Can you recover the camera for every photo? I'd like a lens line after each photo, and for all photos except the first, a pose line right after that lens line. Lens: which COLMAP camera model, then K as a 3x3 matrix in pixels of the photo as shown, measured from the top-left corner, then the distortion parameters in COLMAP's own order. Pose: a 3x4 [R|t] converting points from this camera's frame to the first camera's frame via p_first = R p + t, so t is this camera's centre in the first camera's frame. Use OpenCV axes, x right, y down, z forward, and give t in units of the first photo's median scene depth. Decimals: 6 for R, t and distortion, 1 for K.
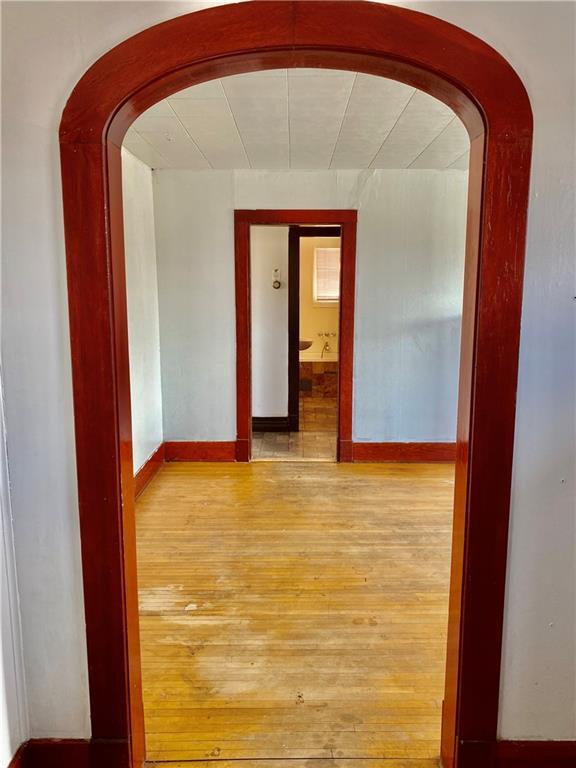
lens RADIAL K [[598.3, 0, 288.1], [0, 598.3, 383.5], [0, 0, 1]] dist [0.021787, -0.027705]
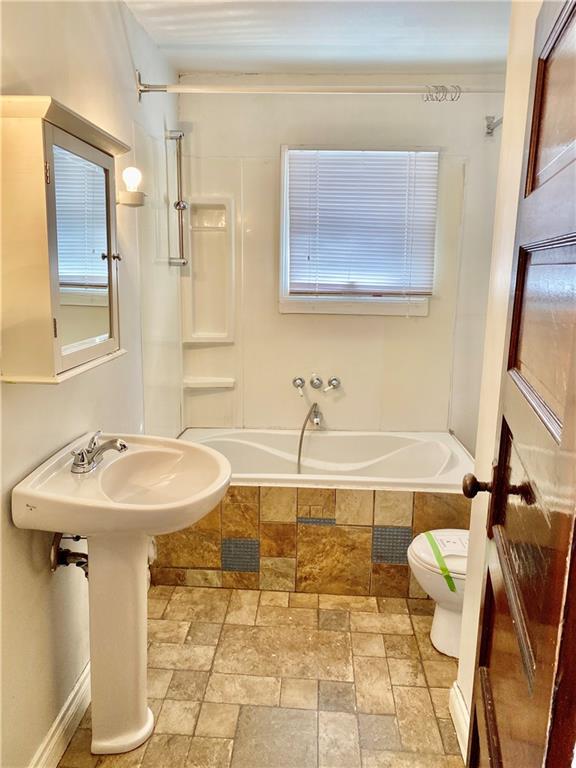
lens RADIAL K [[598.3, 0, 288.0], [0, 598.3, 384.1], [0, 0, 1]] dist [0.021787, -0.027705]
pose [[0.999535, 0.020649, -0.022445, 0.061017], [-0.020074, 0.999471, 0.025572, -0.100005], [0.022961, -0.025110, 0.999421, 0.672039]]
